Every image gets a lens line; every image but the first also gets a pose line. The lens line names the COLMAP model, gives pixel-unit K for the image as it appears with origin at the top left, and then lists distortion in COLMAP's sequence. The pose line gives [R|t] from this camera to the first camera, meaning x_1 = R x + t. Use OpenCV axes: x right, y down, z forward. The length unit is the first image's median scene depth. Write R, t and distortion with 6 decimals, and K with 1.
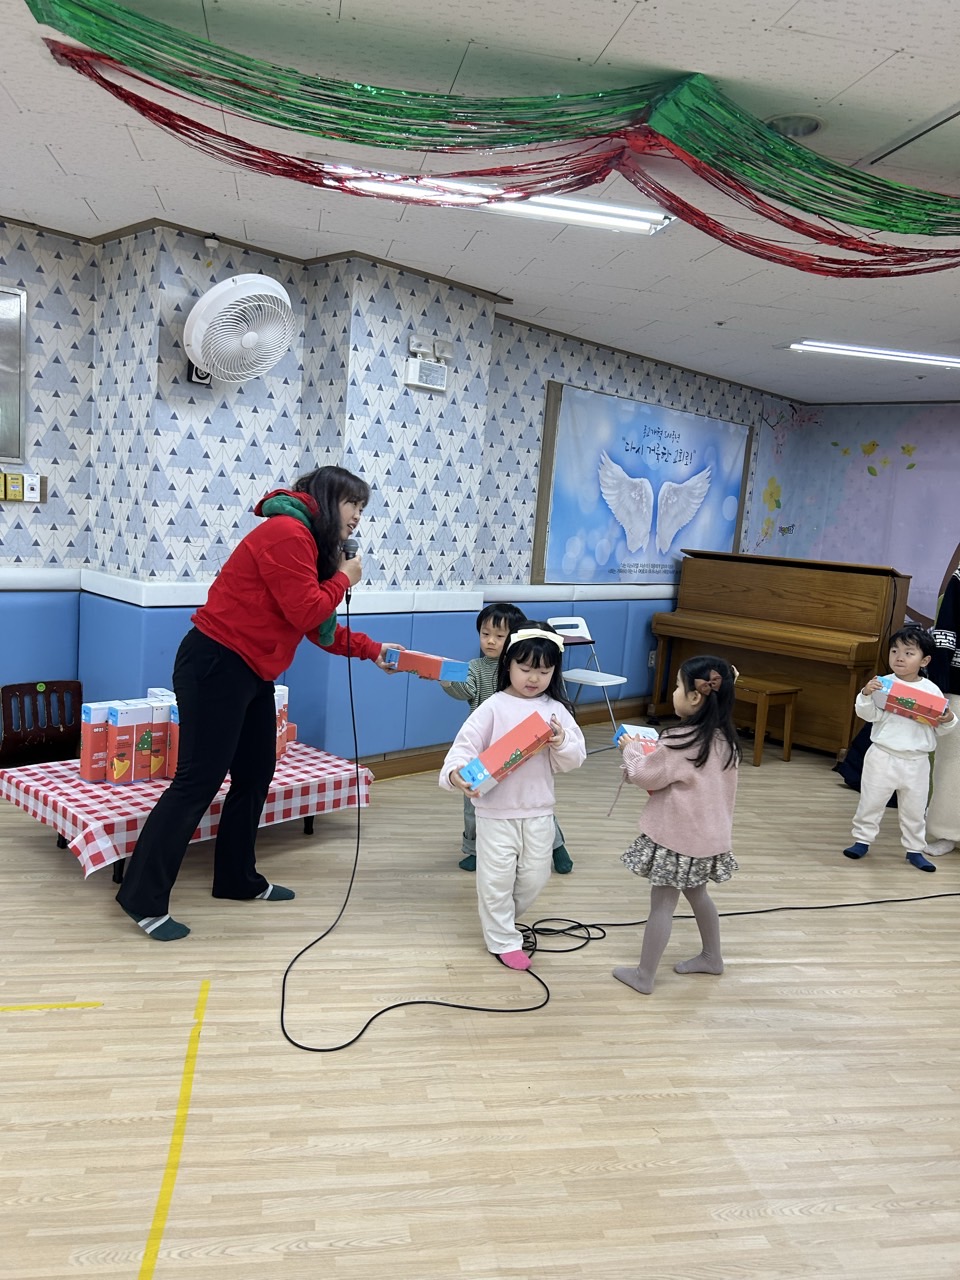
lens RADIAL K [[937.7, 0, 479.7], [0, 937.7, 637.1], [0, 0, 1]] dist [0.038983, -0.042732]
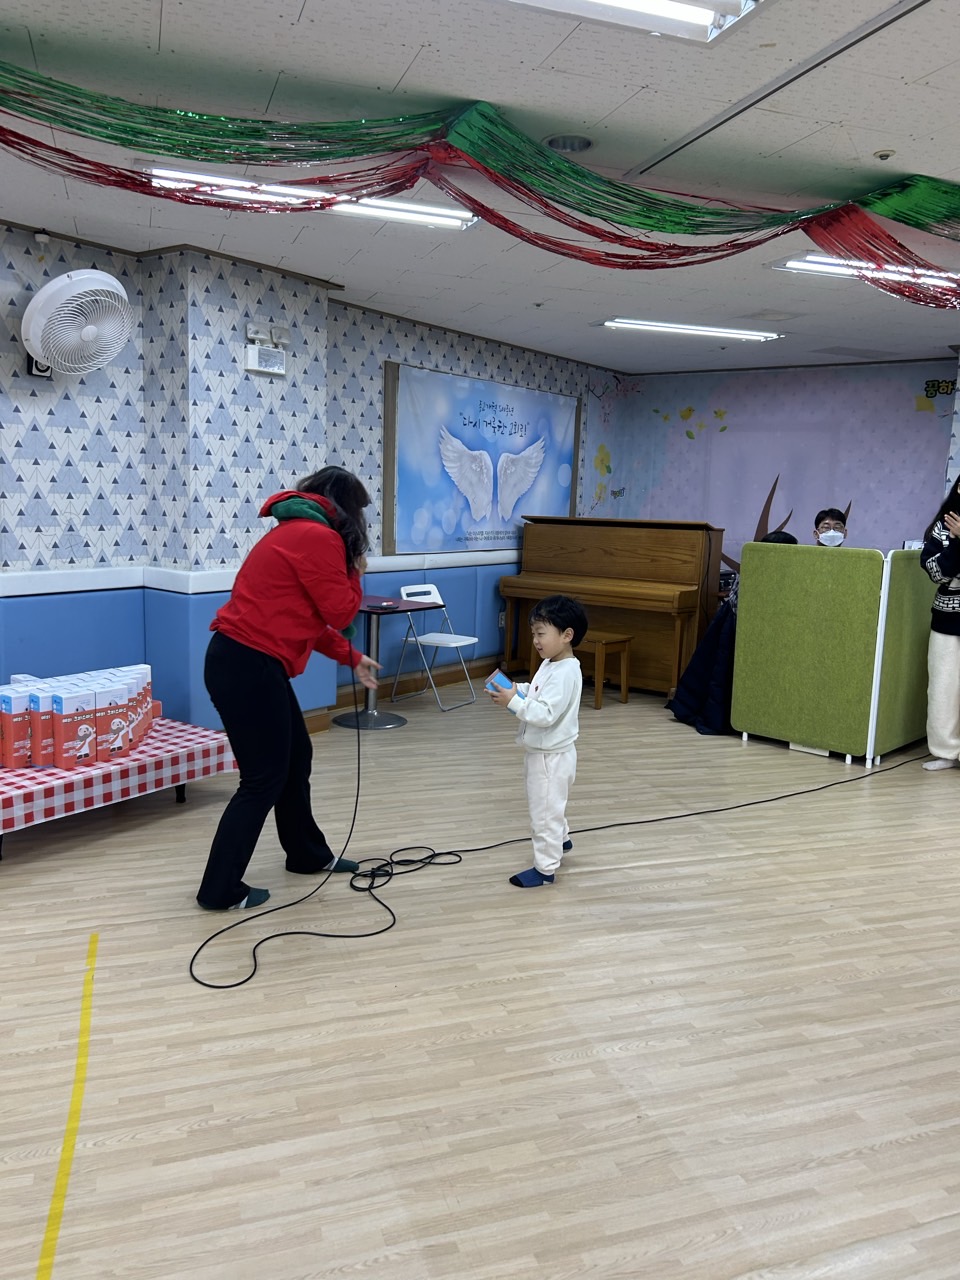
lens RADIAL K [[937.7, 0, 471.4], [0, 937.7, 627.5], [0, 0, 1]] dist [0.038983, -0.042732]
pose [[0.988751, -0.066617, 0.133917, 0.013463], [0.064337, 0.997701, 0.021291, 0.015143], [-0.135027, -0.012436, 0.990764, -0.106545]]
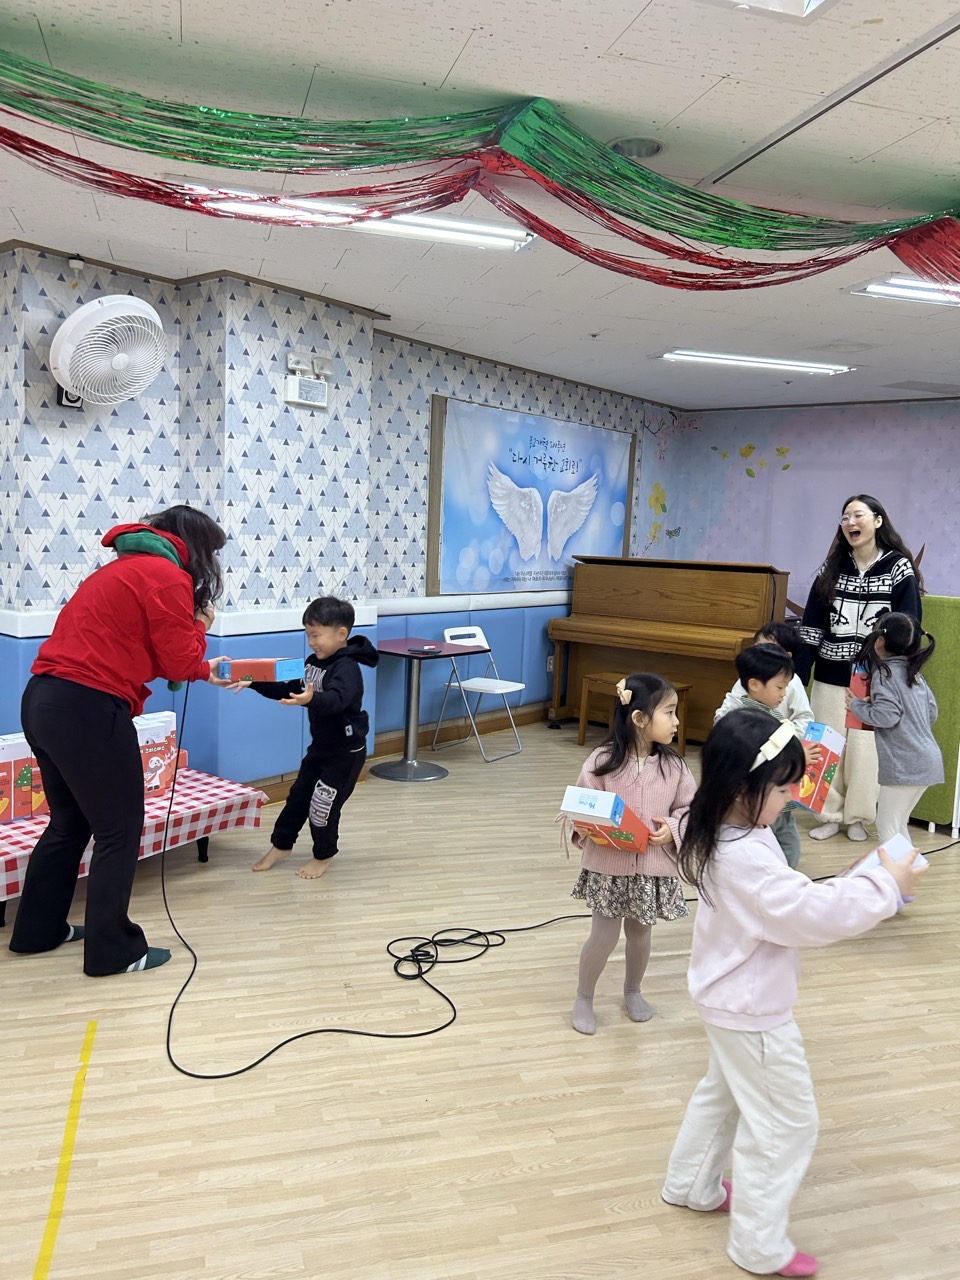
lens RADIAL K [[937.7, 0, 474.6], [0, 937.7, 629.8], [0, 0, 1]] dist [0.038983, -0.042732]
pose [[0.994762, -0.048000, 0.090249, 0.026267], [0.049812, 0.998598, -0.017932, 0.000391], [-0.089261, 0.022334, 0.995758, -0.007501]]
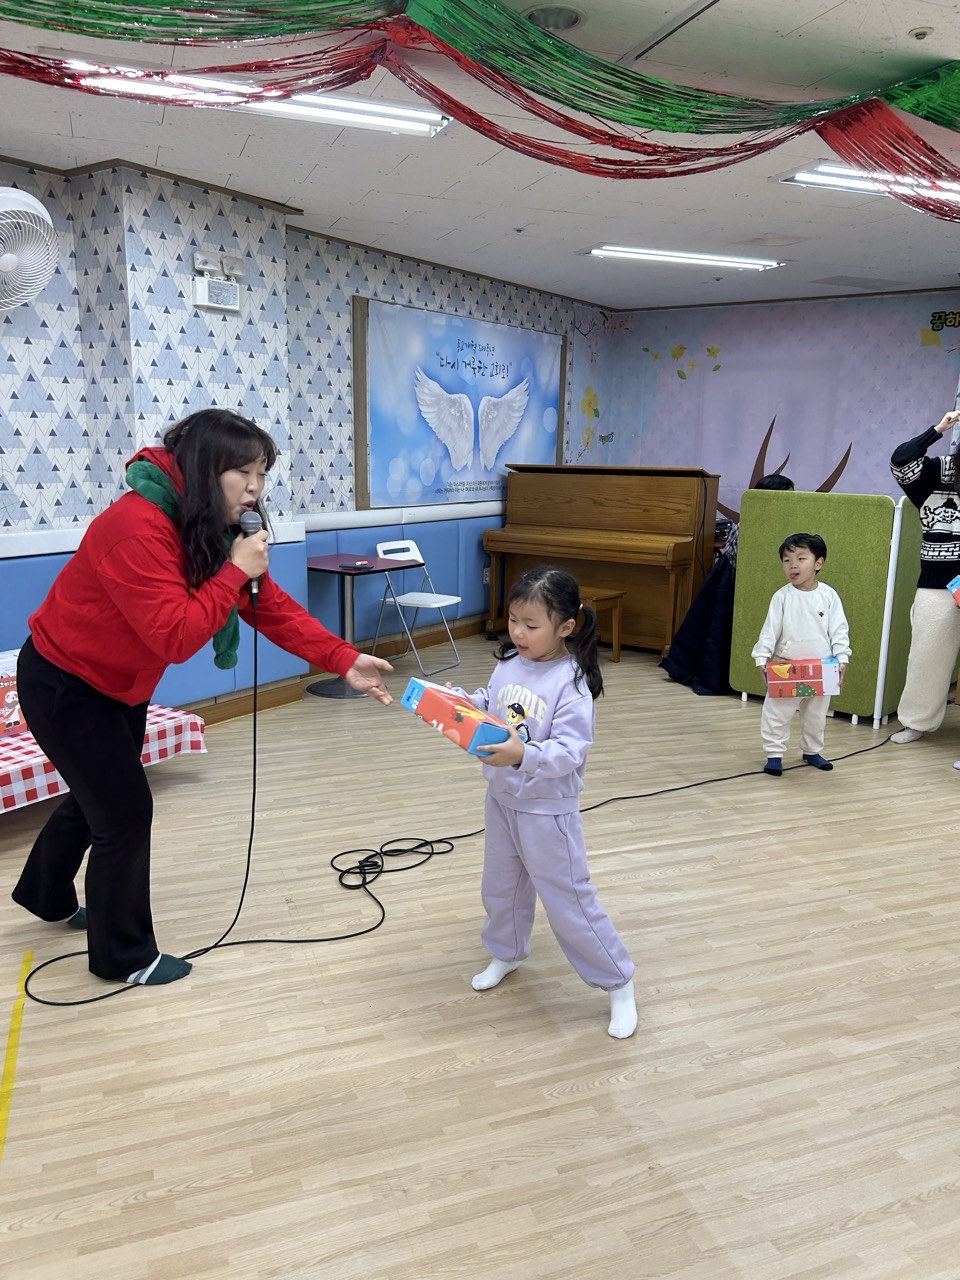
lens RADIAL K [[937.7, 0, 481.3], [0, 937.7, 637.1], [0, 0, 1]] dist [0.038983, -0.042732]
pose [[0.983624, -0.095079, 0.153115, 0.037332], [0.082447, 0.992804, 0.086852, 0.001967], [-0.160271, -0.072805, 0.984384, 0.004622]]
